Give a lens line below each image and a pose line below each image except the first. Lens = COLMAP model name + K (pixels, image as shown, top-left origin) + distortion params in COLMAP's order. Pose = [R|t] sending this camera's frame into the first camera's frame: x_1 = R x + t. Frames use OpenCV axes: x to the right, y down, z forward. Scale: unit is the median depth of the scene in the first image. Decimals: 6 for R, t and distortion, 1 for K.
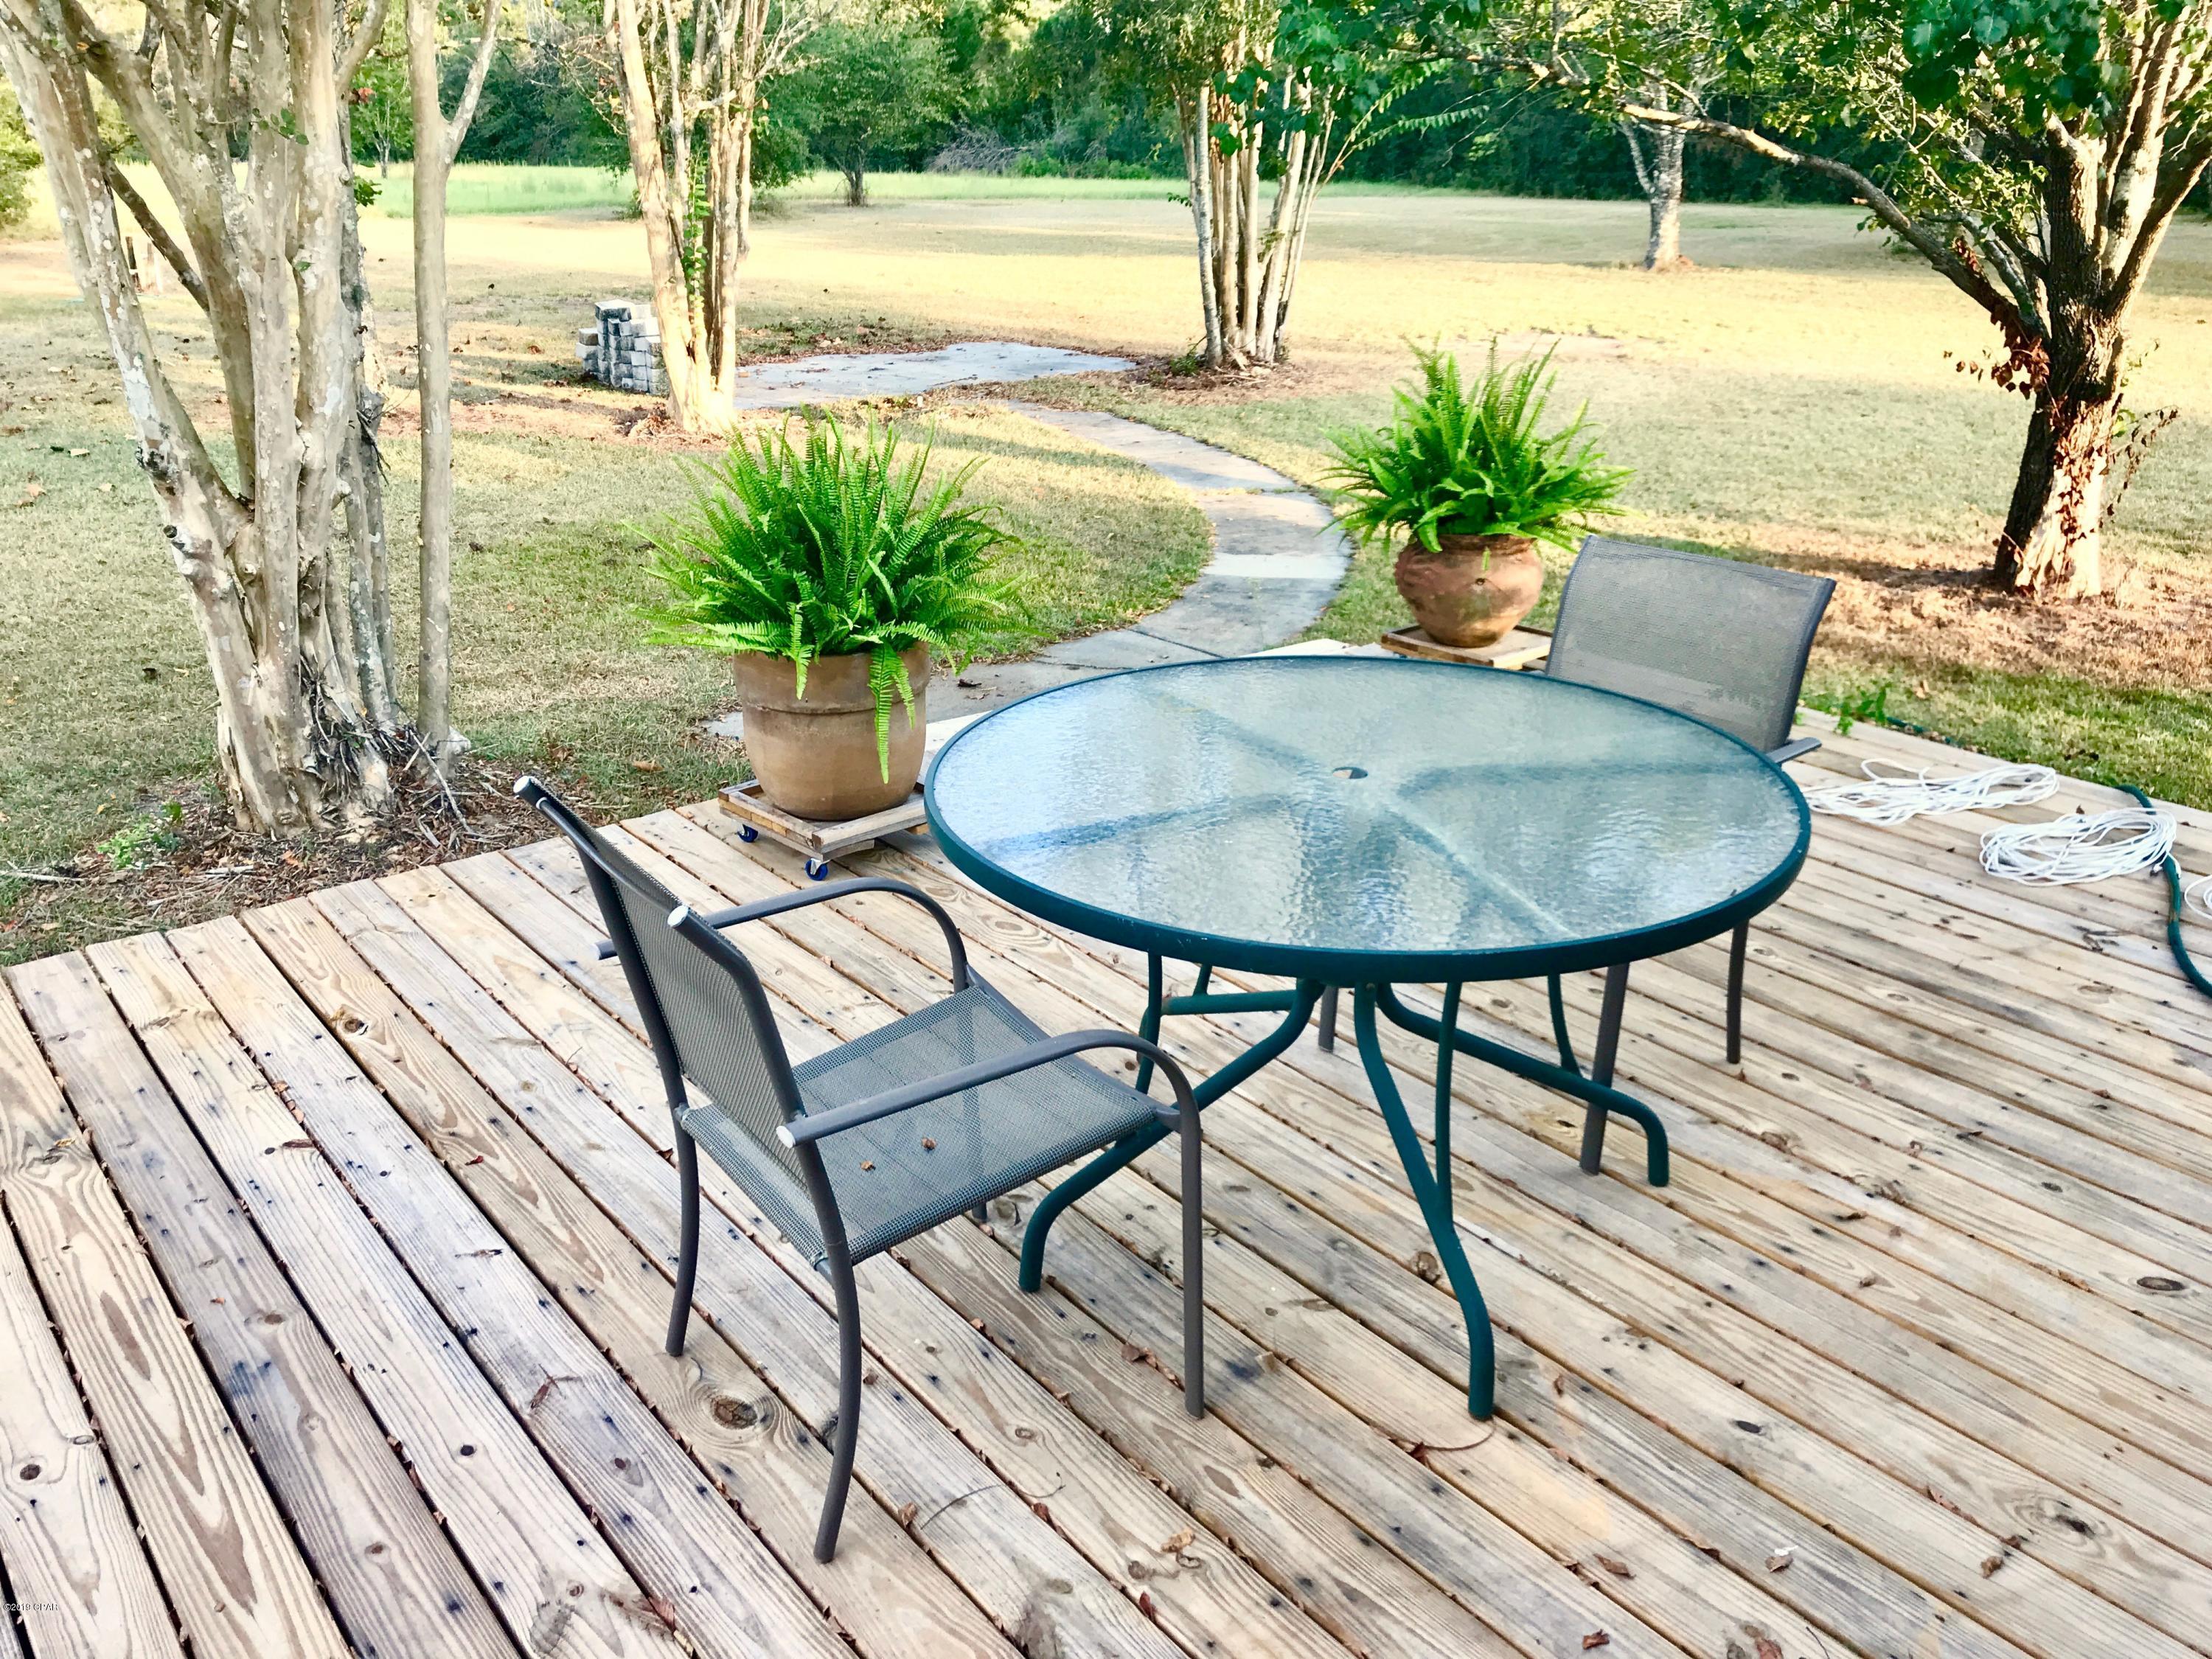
lens RADIAL K [[1930.2, 0, 1102.8], [0, 1930.2, 830.4], [0, 0, 1]] dist [0.033765, -0.012765]
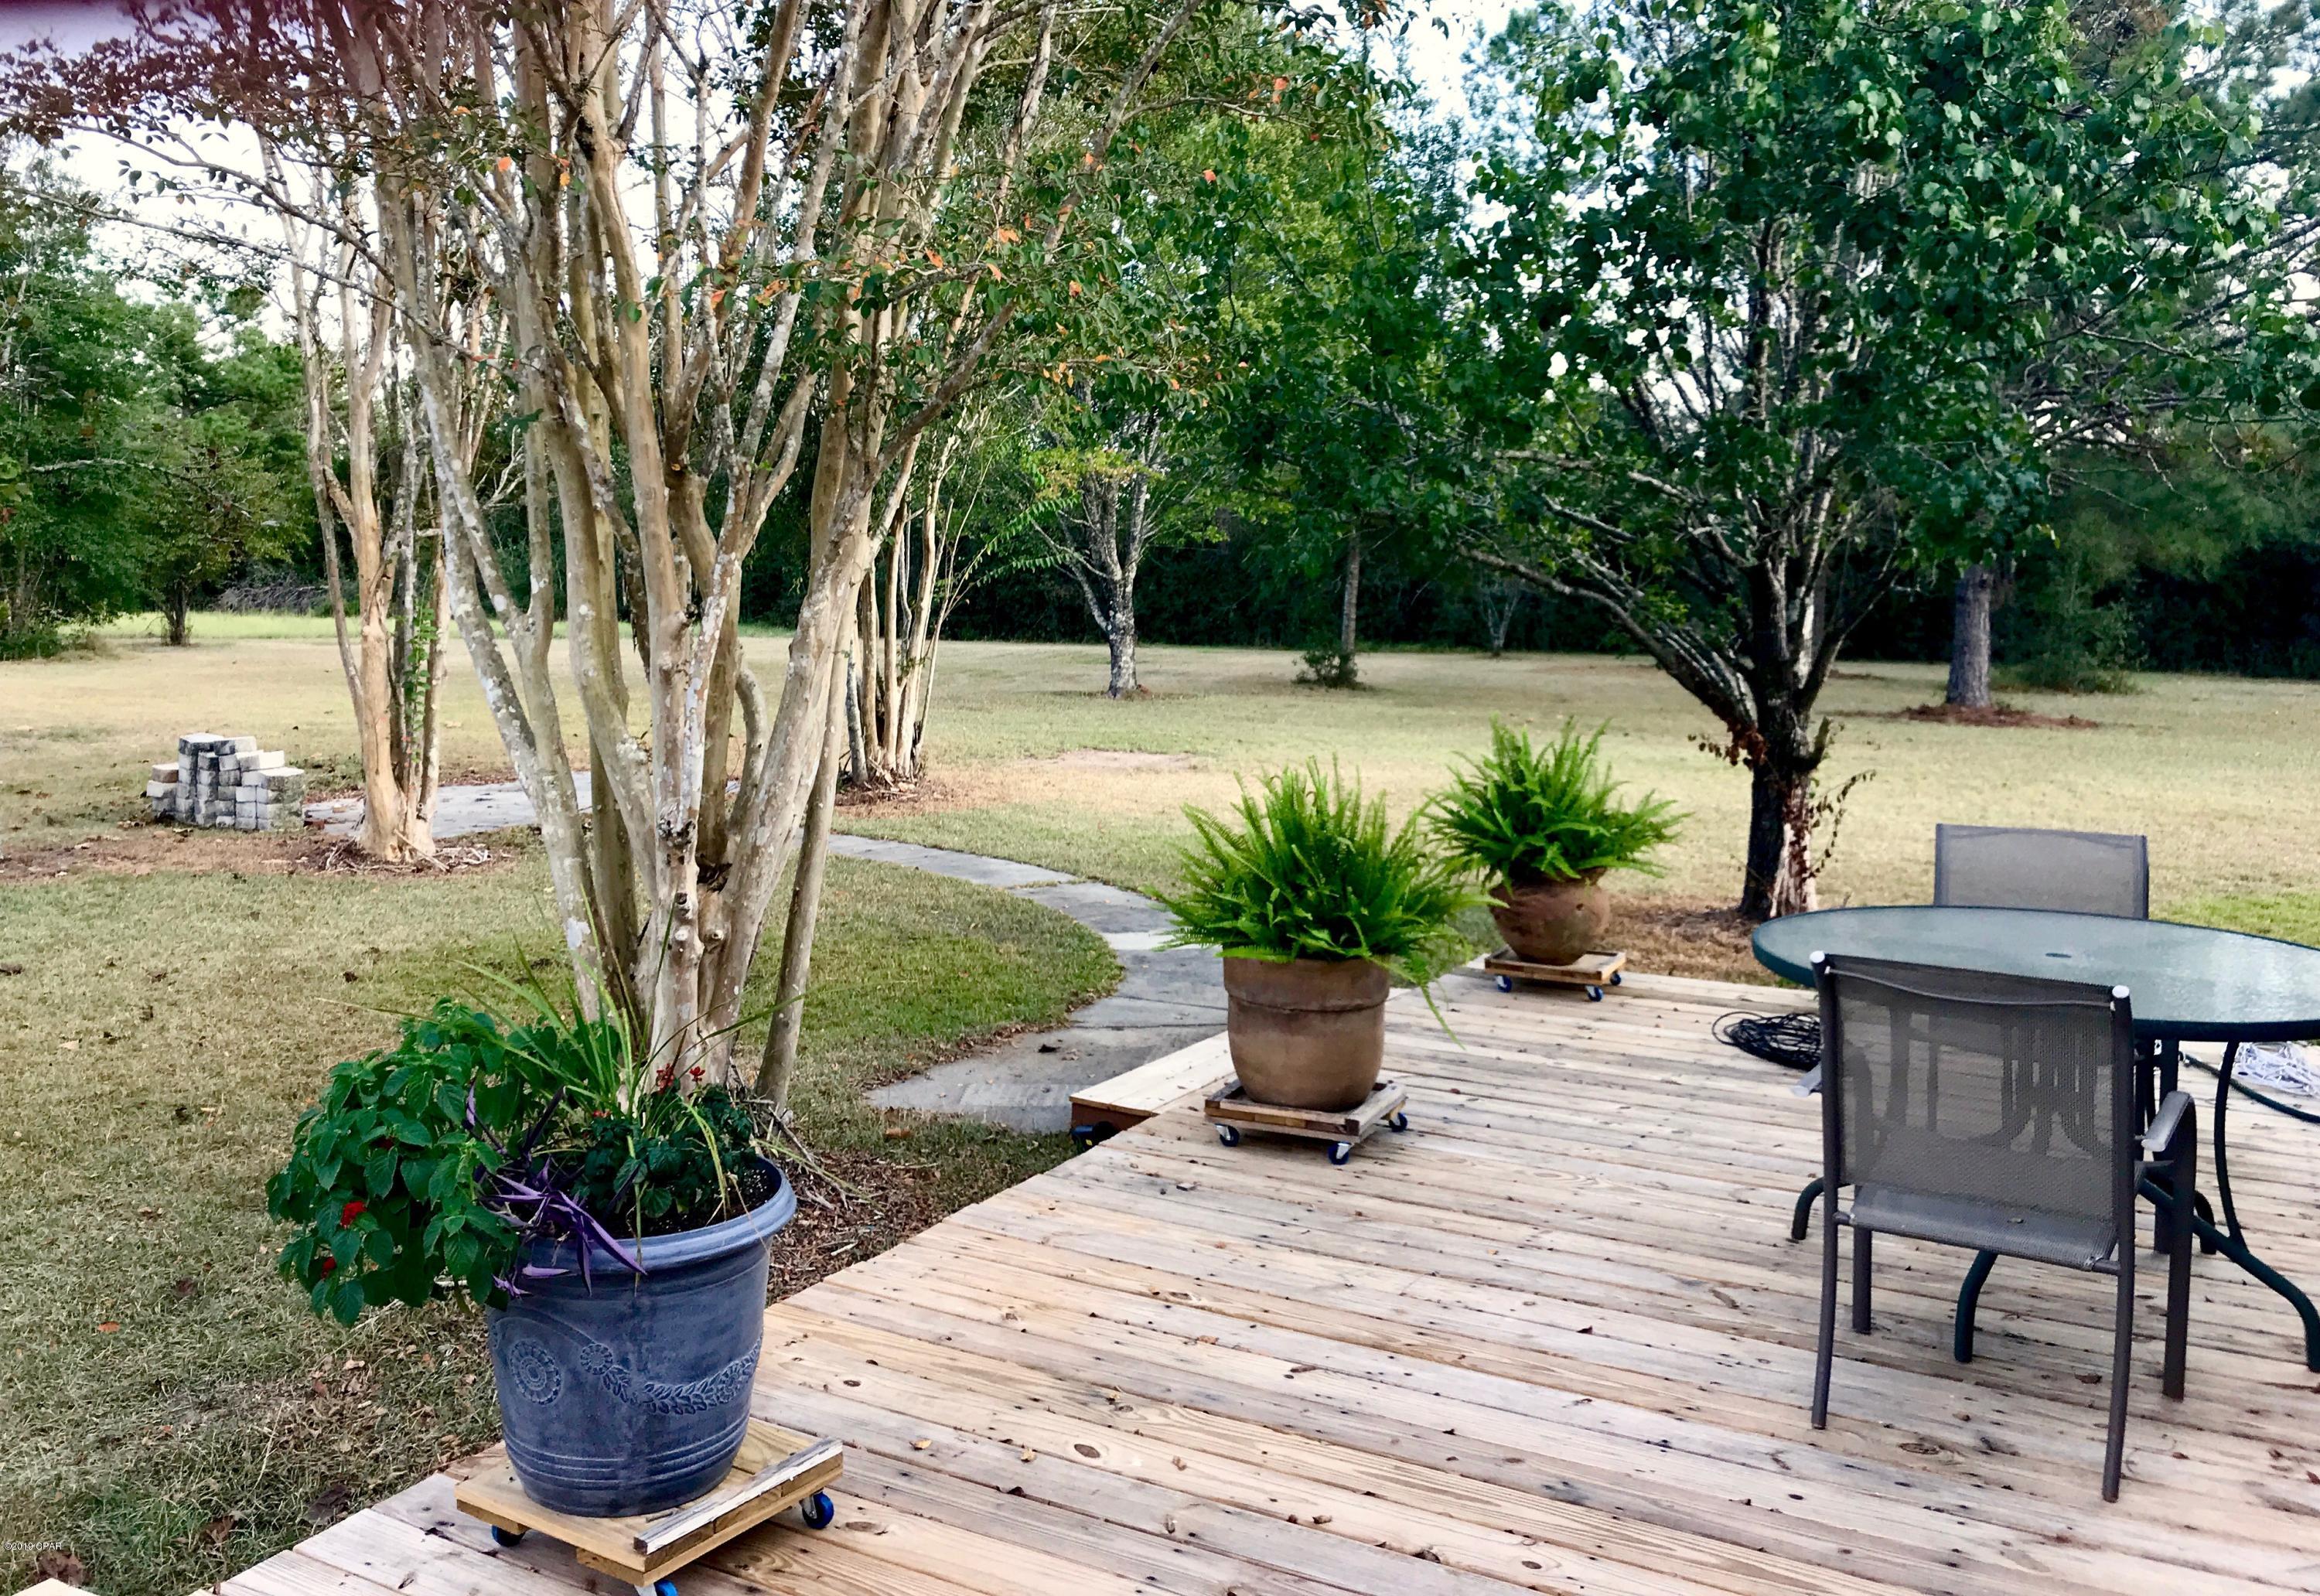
lens RADIAL K [[2059.6, 0, 1162.8], [0, 2059.6, 793.9], [0, 0, 1]] dist [0.015426, 0.003191]
pose [[0.919214, -0.030360, 0.392586, -0.222635], [0.123897, 0.968682, -0.215186, 0.019532], [-0.373758, 0.246442, 0.894188, -0.032524]]
